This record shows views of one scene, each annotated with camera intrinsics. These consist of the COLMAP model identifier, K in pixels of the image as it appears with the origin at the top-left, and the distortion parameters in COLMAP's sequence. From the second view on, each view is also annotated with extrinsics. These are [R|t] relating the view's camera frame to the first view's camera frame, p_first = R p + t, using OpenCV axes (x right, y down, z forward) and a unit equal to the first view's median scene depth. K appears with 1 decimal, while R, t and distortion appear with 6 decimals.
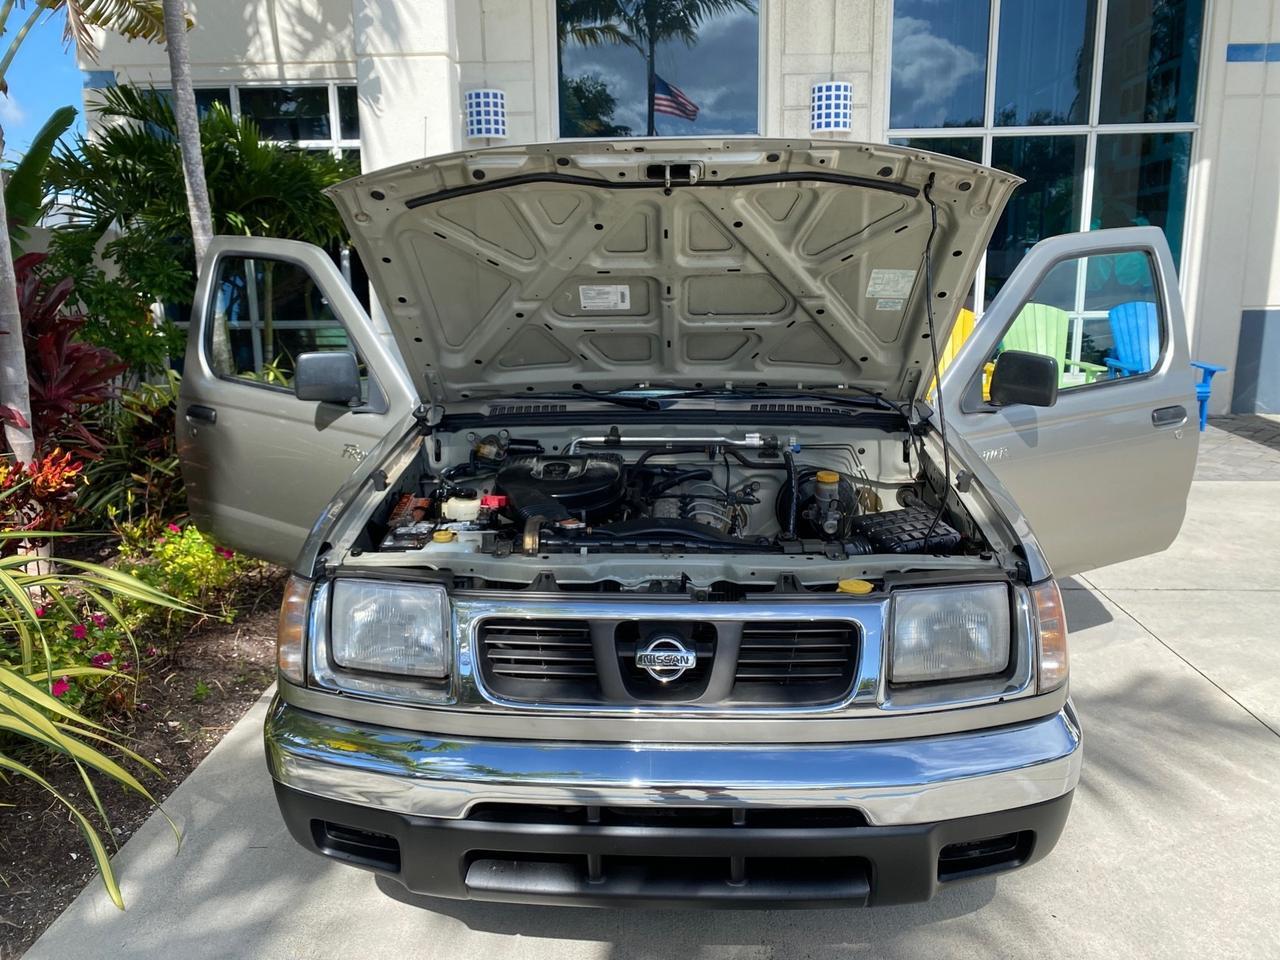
lens RADIAL K [[985.5, 0, 637.5], [0, 985.5, 471.8], [0, 0, 1]] dist [0.014474, -0.019066]
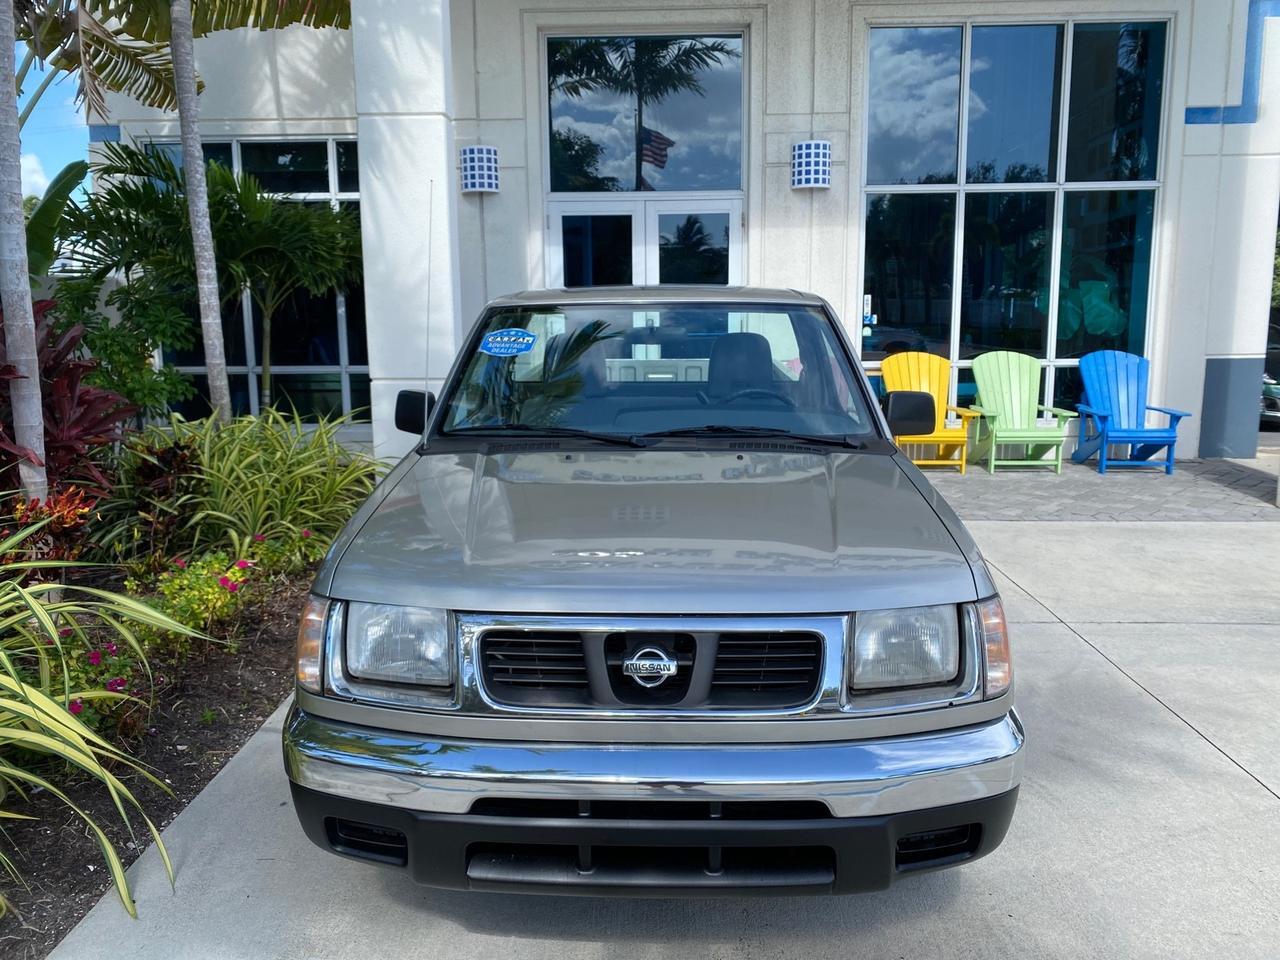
lens RADIAL K [[985.5, 0, 639.0], [0, 985.5, 473.9], [0, 0, 1]] dist [0.014474, -0.019066]
pose [[0.999902, 0.001283, 0.013945, 0.000186], [-0.000660, 0.999005, -0.044603, 0.005592], [-0.013988, 0.044590, 0.998907, -0.032080]]
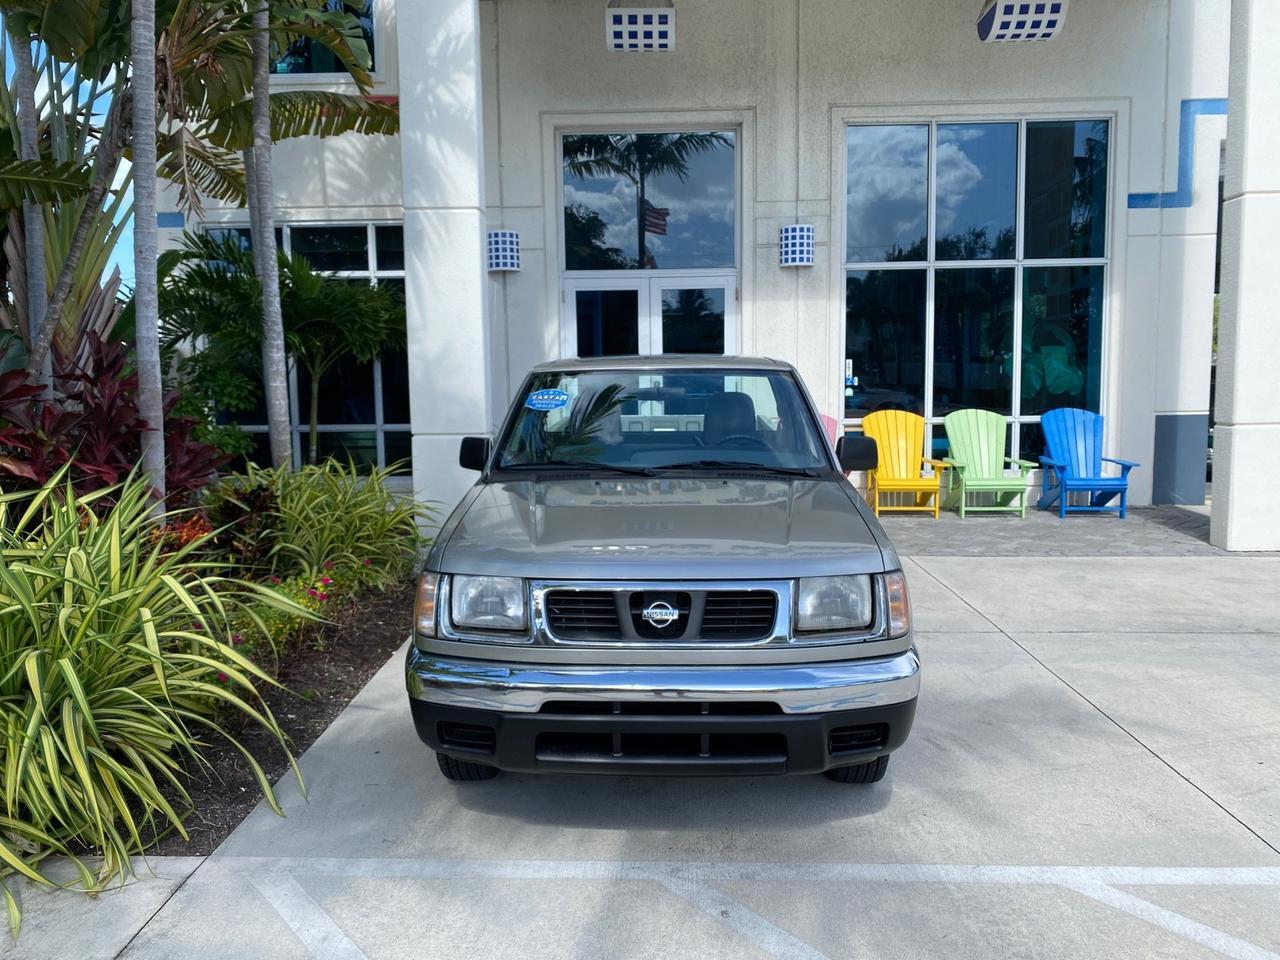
lens RADIAL K [[985.5, 0, 632.9], [0, 985.5, 476.1], [0, 0, 1]] dist [0.014474, -0.019066]
pose [[0.999987, -0.000785, 0.005055, -0.006613], [0.001309, 0.994524, -0.104504, 0.034606], [-0.004946, 0.104509, 0.994512, -0.175017]]
